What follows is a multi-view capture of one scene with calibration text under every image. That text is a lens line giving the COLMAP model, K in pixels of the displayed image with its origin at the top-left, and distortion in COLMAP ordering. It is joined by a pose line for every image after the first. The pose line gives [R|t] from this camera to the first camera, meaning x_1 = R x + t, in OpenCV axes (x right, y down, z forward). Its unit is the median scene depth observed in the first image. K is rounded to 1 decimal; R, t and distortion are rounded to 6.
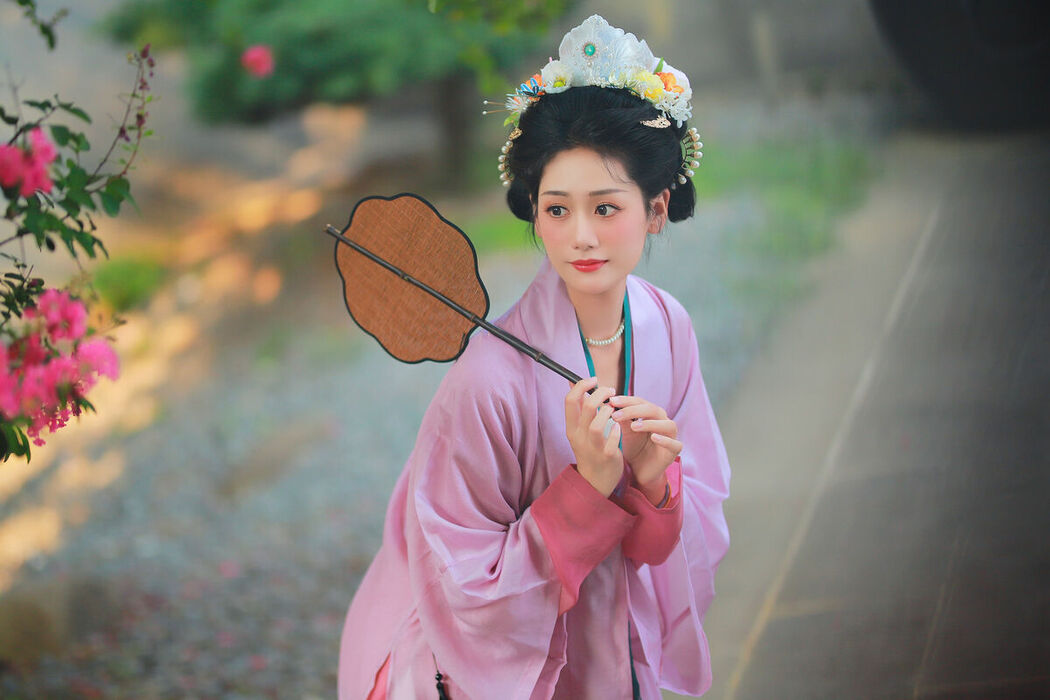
lens RADIAL K [[2579.3, 0, 525.0], [0, 2579.3, 350.0], [0, 0, 1]] dist [0.043301, -0.162659]
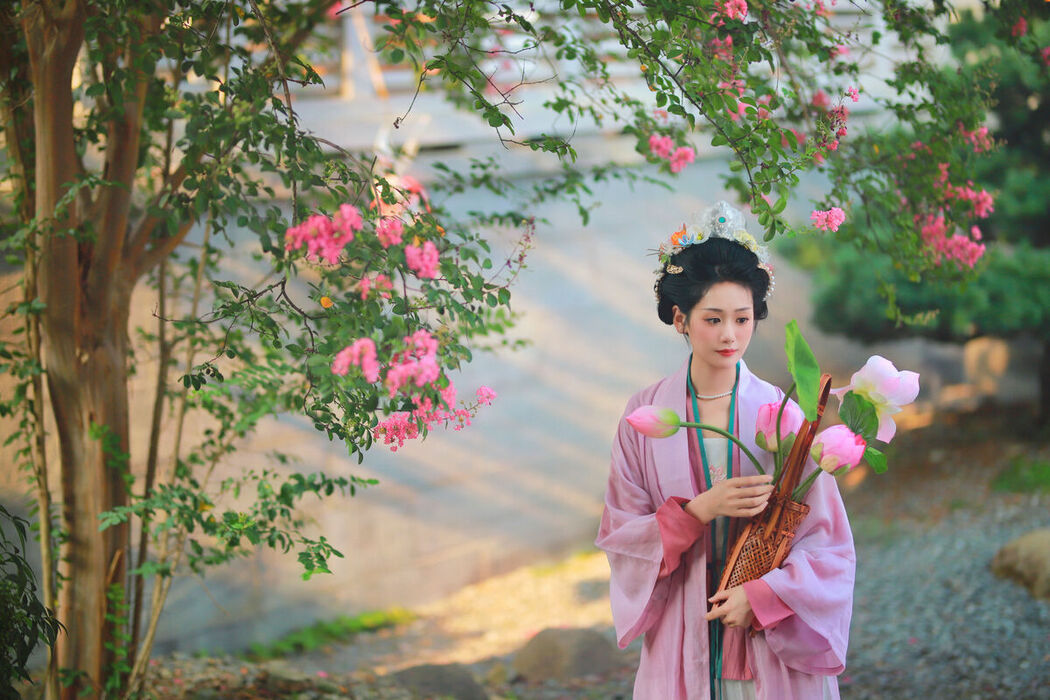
lens RADIAL K [[2589.9, 0, 525.0], [0, 2589.9, 350.0], [0, 0, 1]] dist [0.009162, -0.025637]
pose [[0.927542, 0.208525, -0.310134, 0.411576], [-0.235965, 0.970298, -0.053318, 0.064667], [0.289804, 0.122635, 0.949196, -0.659171]]
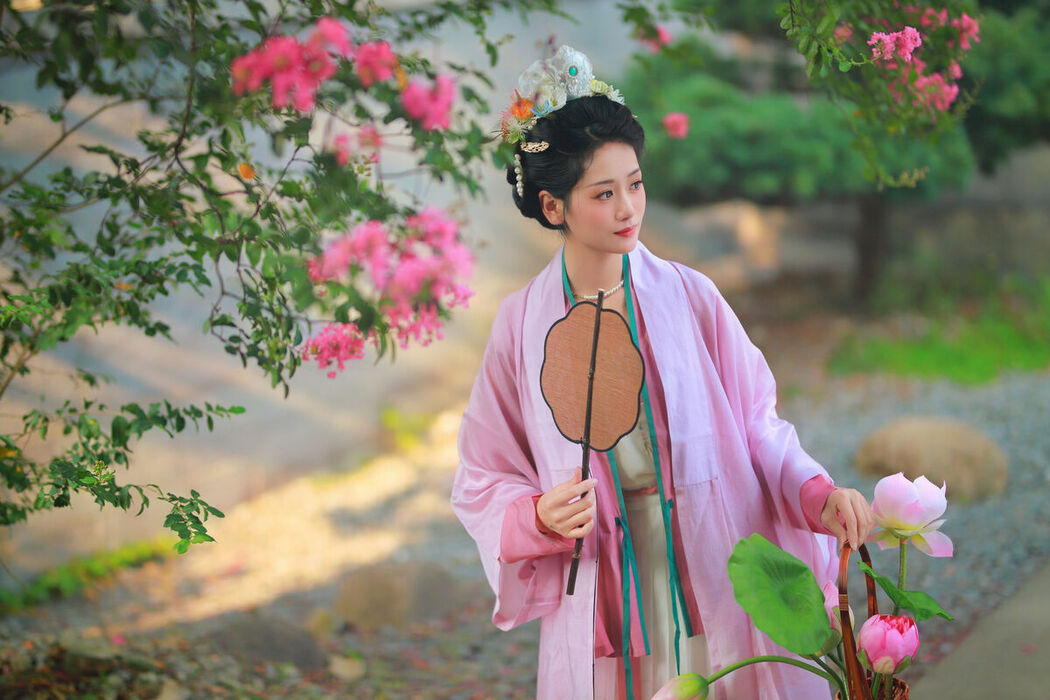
lens RADIAL K [[2589.9, 0, 525.0], [0, 2589.9, 350.0], [0, 0, 1]] dist [0.009162, -0.025637]
pose [[0.967434, 0.191482, -0.165547, 0.070090], [-0.200062, 0.979097, -0.036656, 0.072073], [0.155068, 0.068582, 0.985520, -0.190799]]
